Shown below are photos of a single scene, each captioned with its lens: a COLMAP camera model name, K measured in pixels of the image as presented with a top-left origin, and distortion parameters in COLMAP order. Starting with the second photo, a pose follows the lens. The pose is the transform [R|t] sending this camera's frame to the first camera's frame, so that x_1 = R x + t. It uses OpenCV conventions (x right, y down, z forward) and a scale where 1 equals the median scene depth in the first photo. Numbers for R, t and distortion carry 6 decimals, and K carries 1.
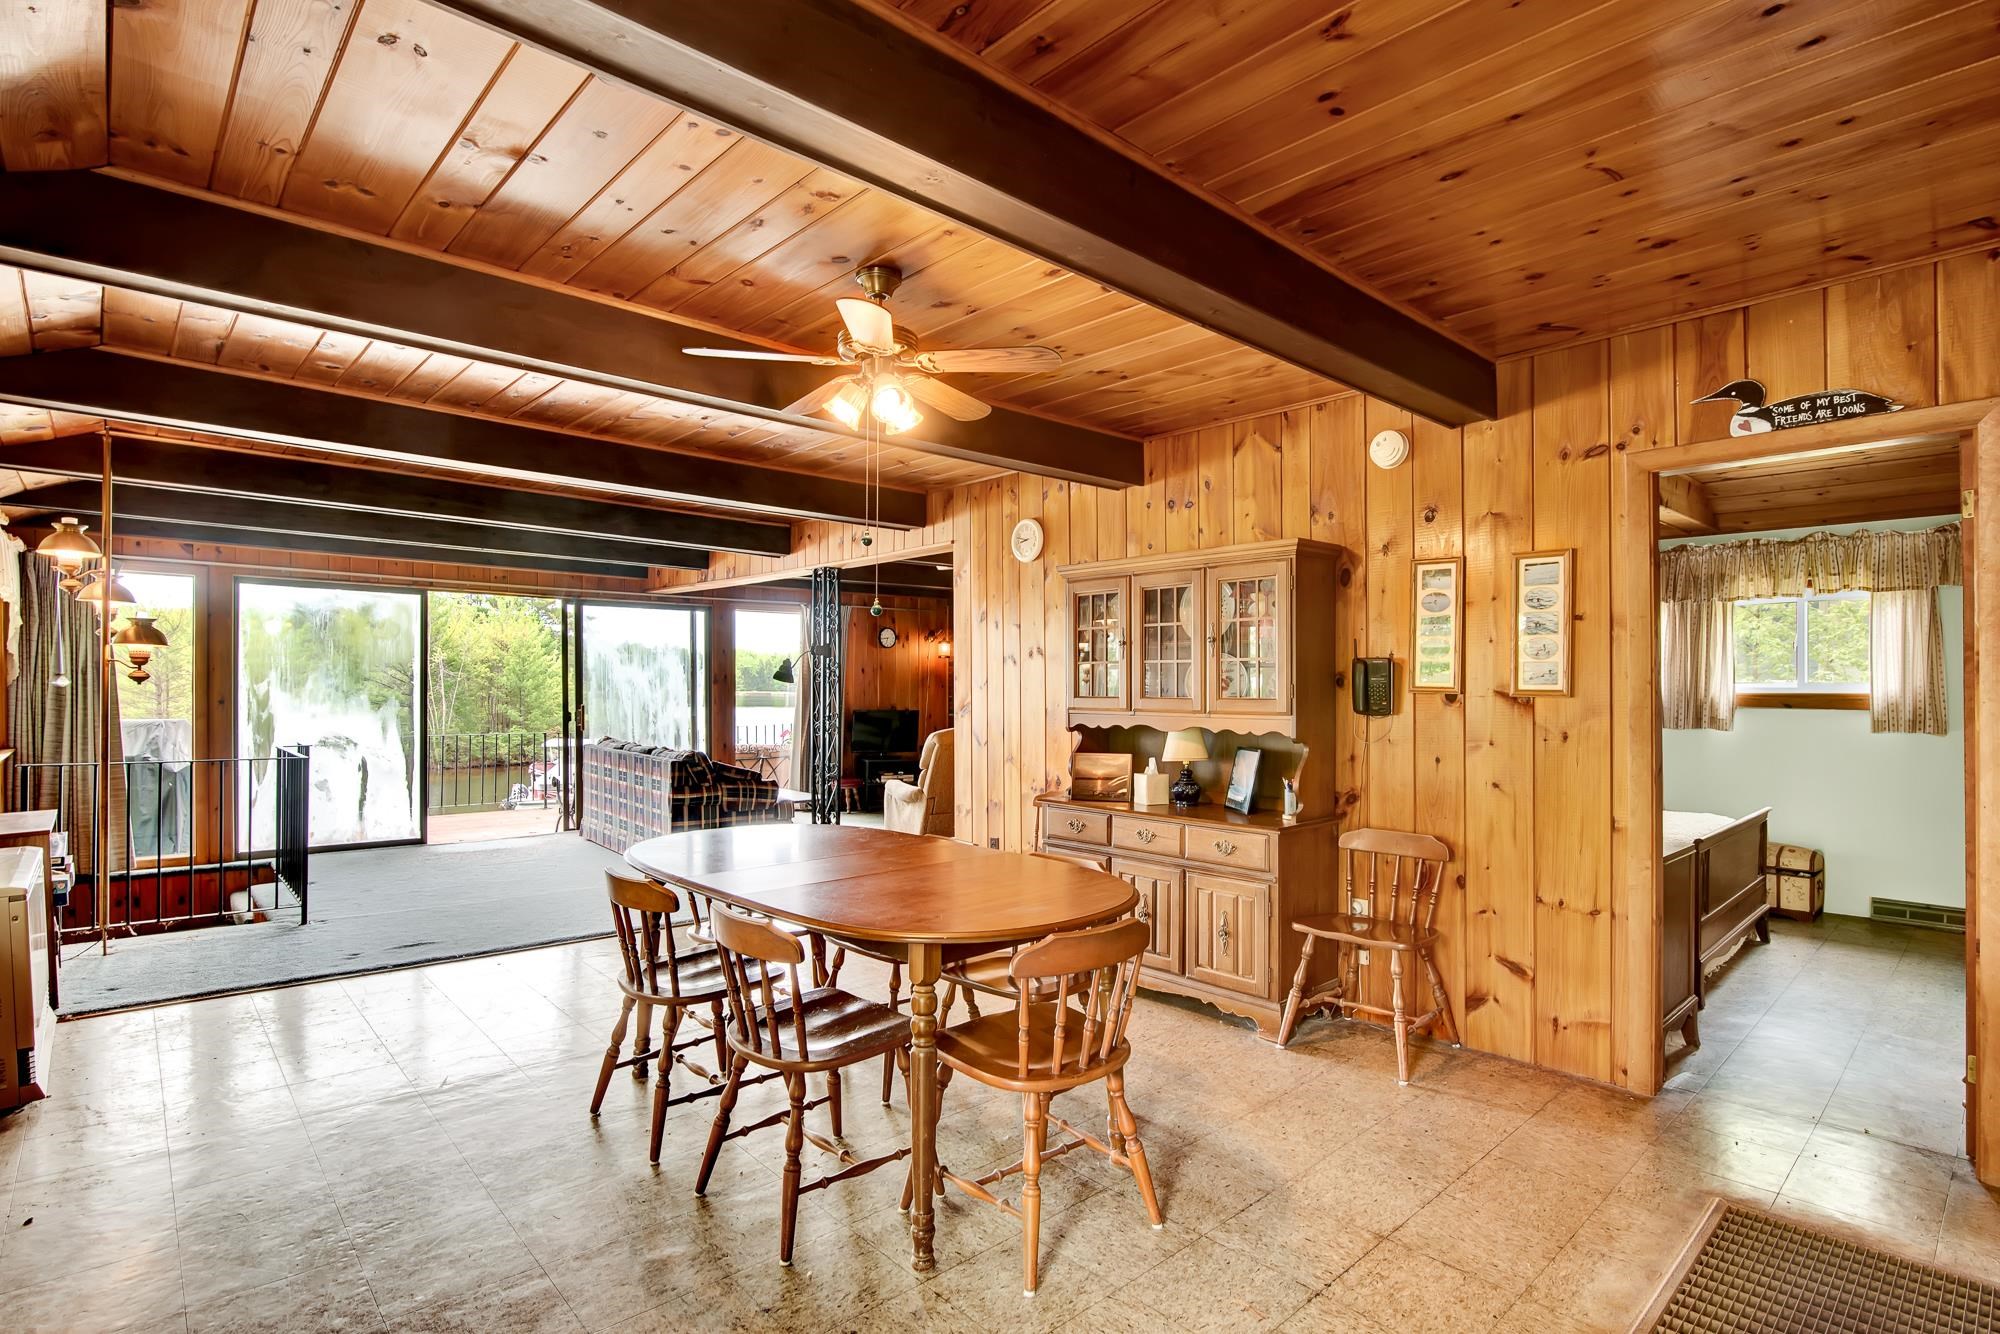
lens RADIAL K [[1003.2, 0, 996.8], [0, 1003.2, 688.9], [0, 0, 1]] dist [-0.007628, -0.000143]
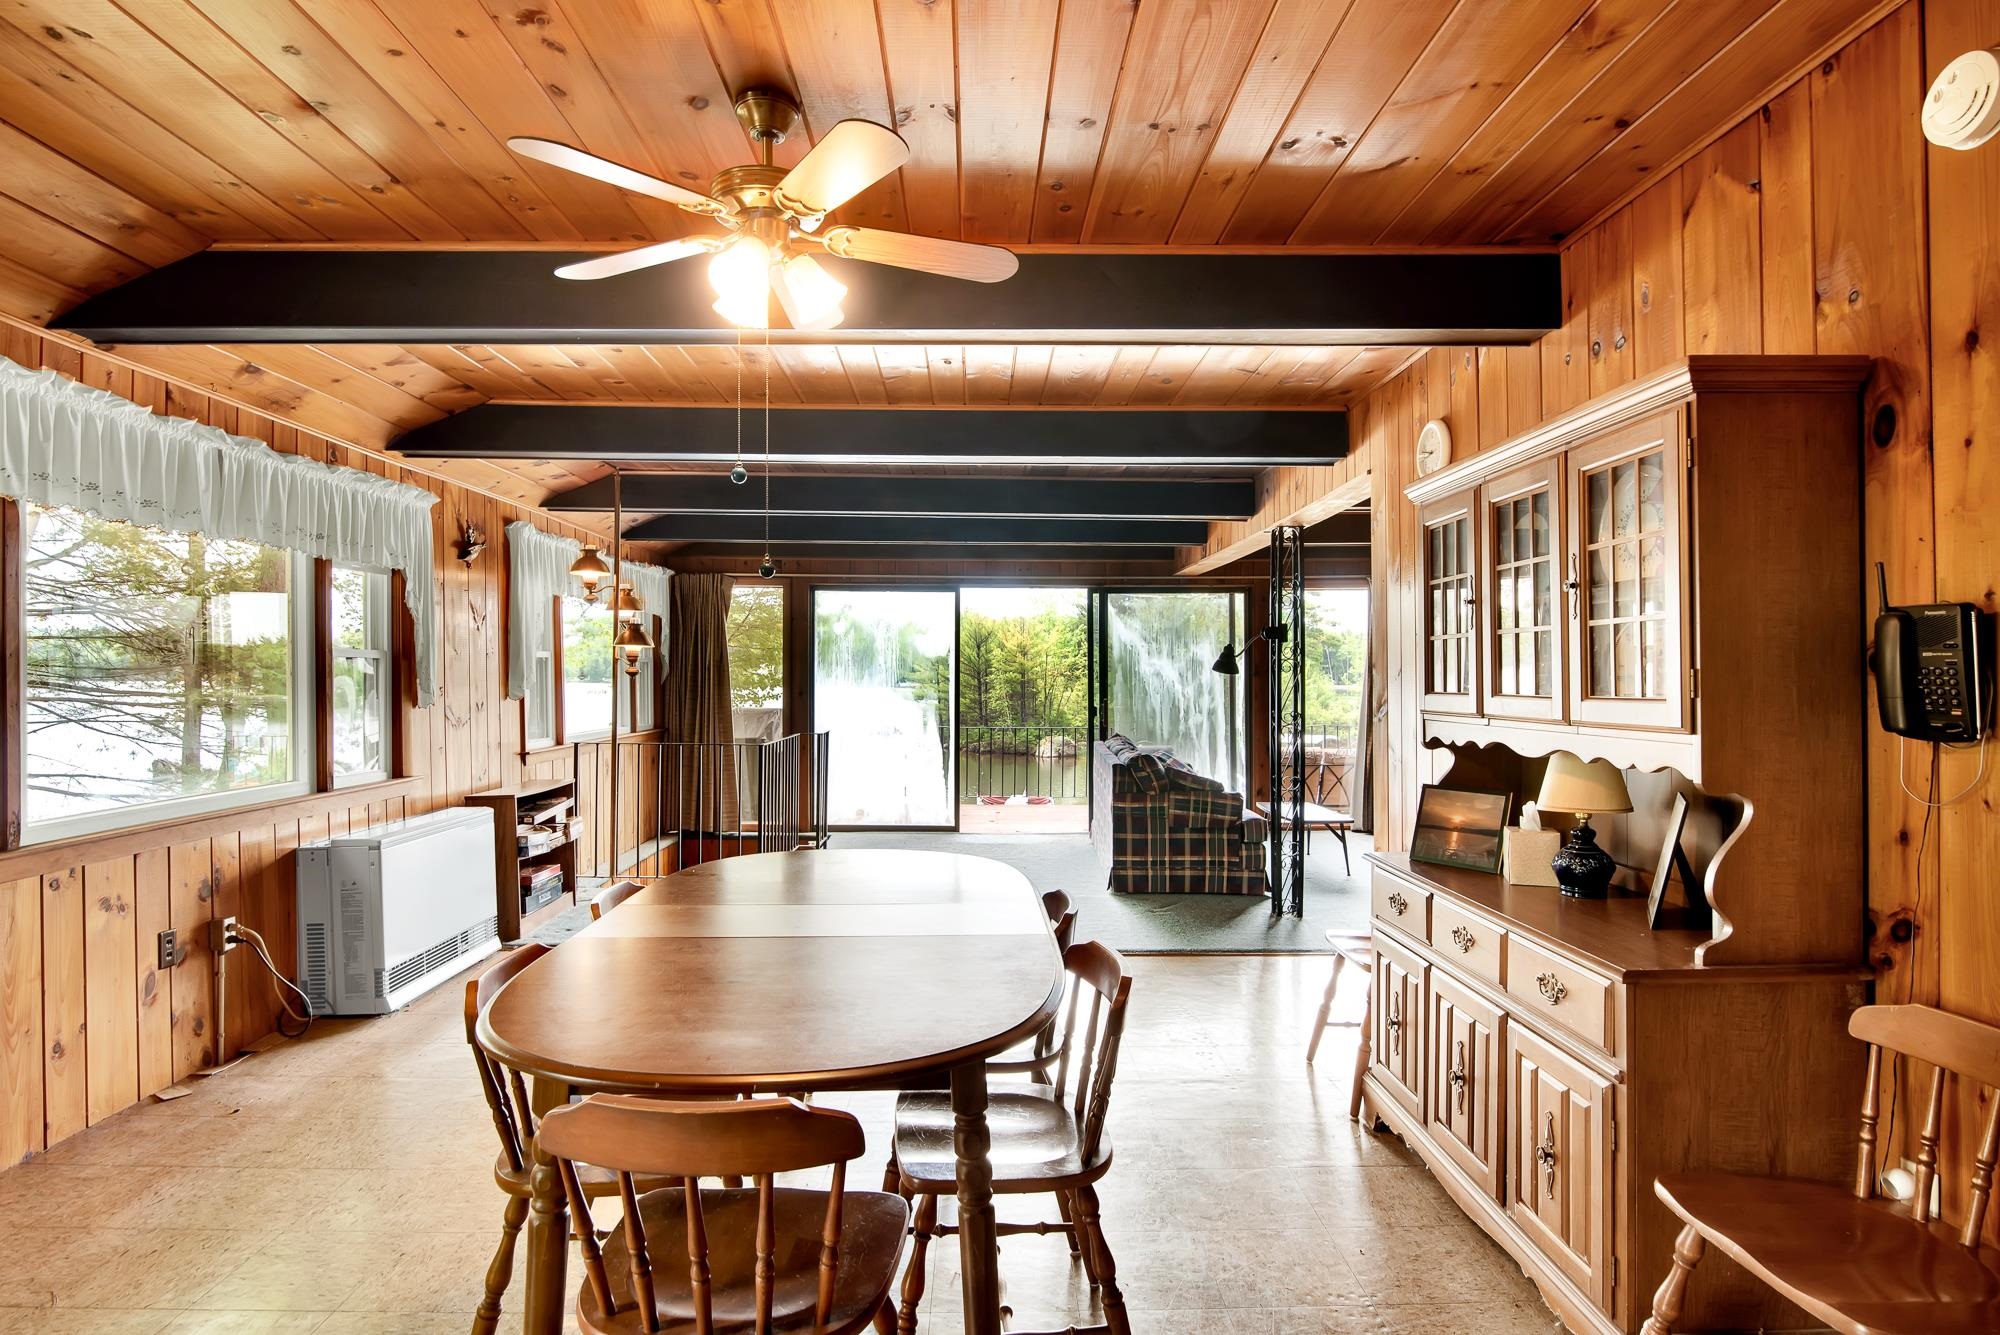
lens RADIAL K [[1062.1, 0, 979.5], [0, 1062.1, 665.7], [0, 0, 1]] dist [-0.003134, -0.001047]
pose [[0.744986, -0.012062, -0.666971, 0.206216], [0.001476, 0.999864, -0.016433, 0.000995], [0.667078, 0.011258, 0.744903, 0.220701]]
